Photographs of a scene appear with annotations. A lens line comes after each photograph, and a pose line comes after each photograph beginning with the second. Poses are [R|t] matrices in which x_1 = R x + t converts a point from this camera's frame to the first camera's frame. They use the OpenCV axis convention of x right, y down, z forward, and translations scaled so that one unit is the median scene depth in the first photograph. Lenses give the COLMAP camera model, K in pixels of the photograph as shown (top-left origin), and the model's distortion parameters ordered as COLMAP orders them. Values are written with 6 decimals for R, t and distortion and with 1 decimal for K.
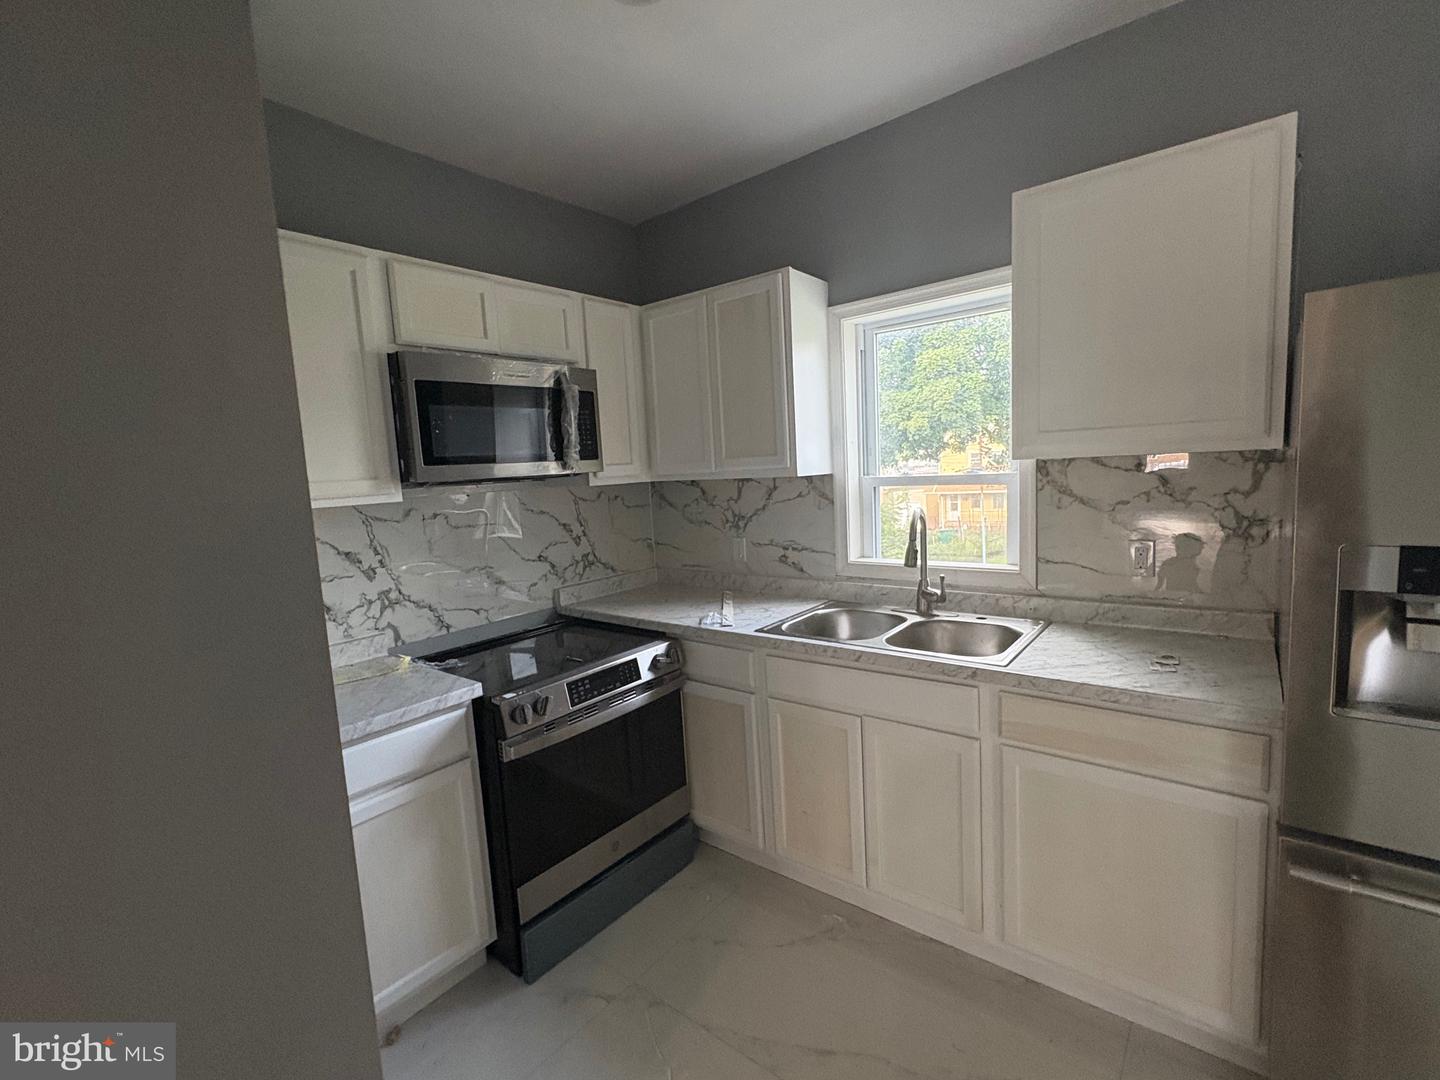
lens RADIAL K [[644.8, 0, 721.8], [0, 644.8, 533.7], [0, 0, 1]] dist [0.006026, 0.001949]
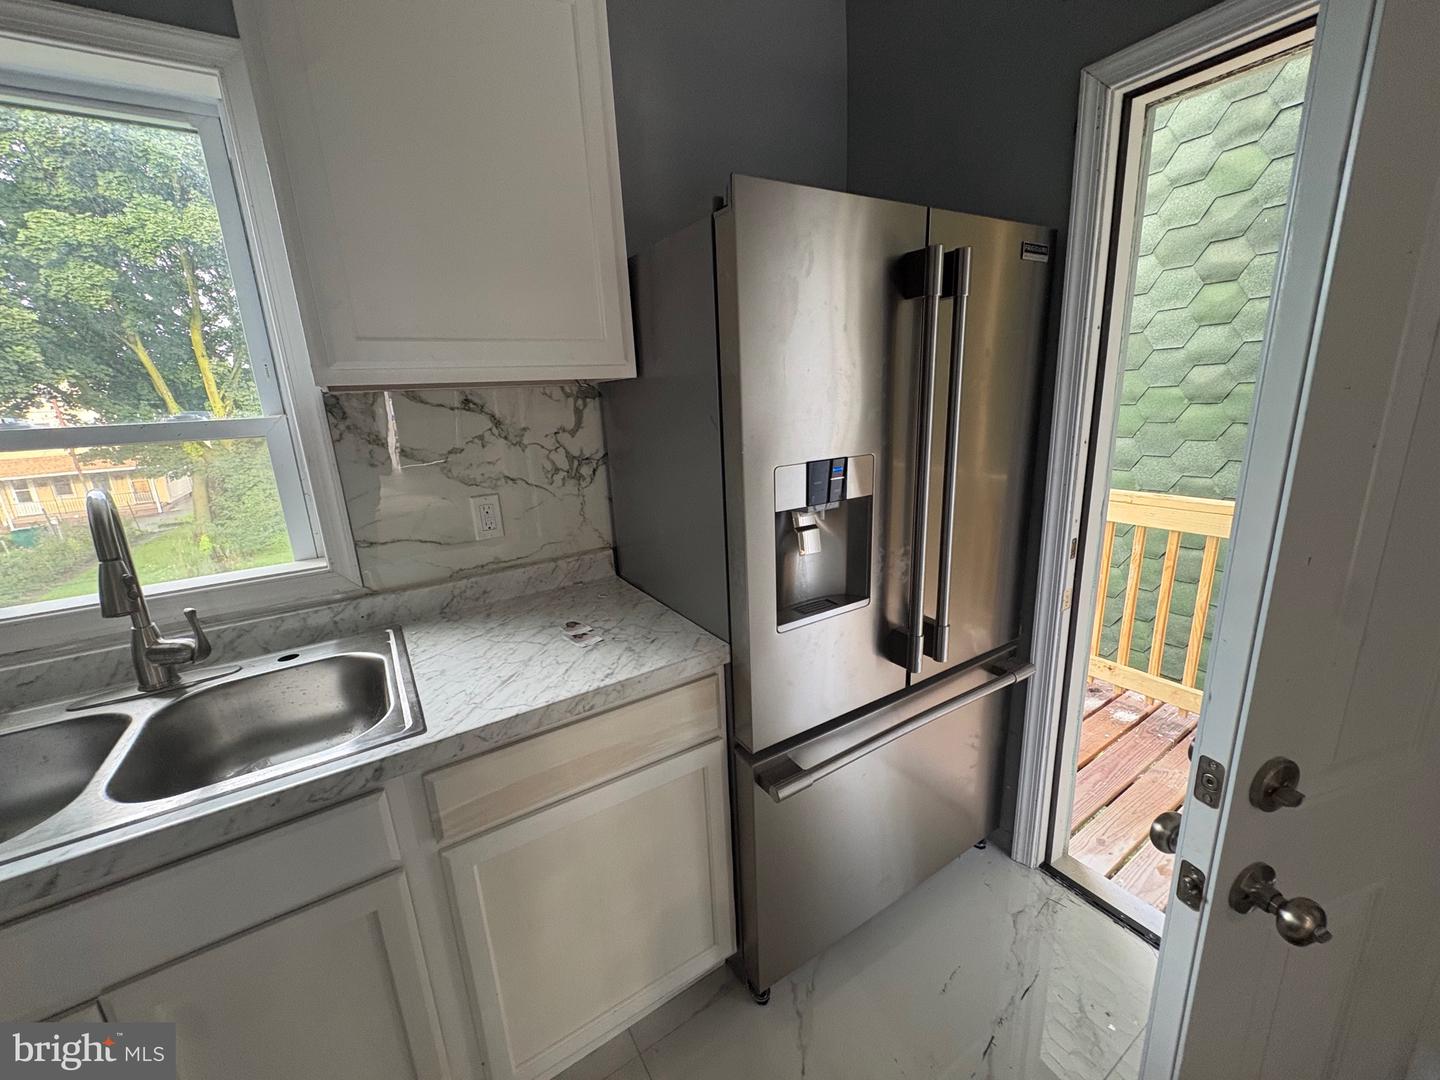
lens RADIAL K [[574.5, 0, 718.9], [0, 574.5, 535.9], [0, 0, 1]] dist [-0.000695, 0.000035]
pose [[0.327942, -0.193457, 0.924677, 0.056871], [0.127773, 0.978897, 0.159485, -0.016188], [-0.936017, 0.065847, 0.345740, 0.429596]]
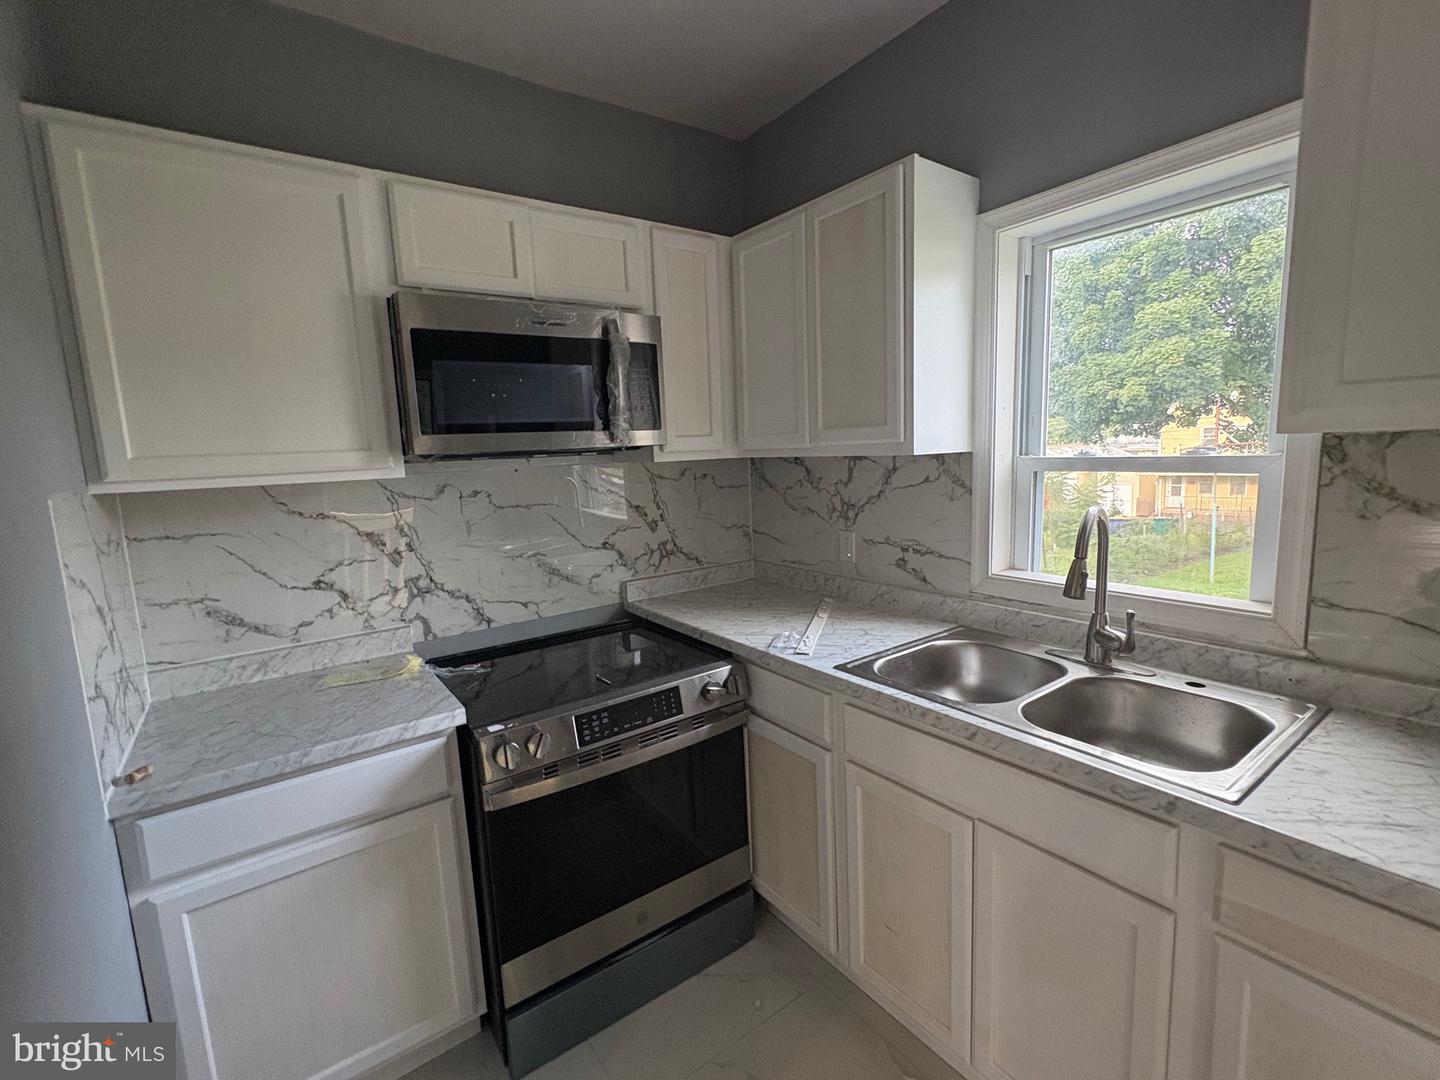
lens RADIAL K [[644.8, 0, 721.5], [0, 644.8, 535.2], [0, 0, 1]] dist [0.006026, 0.001949]
pose [[0.964257, 0.050184, -0.260175, 0.111603], [-0.038883, 0.998071, 0.048405, -0.028972], [0.262102, -0.036558, 0.964348, 0.270763]]
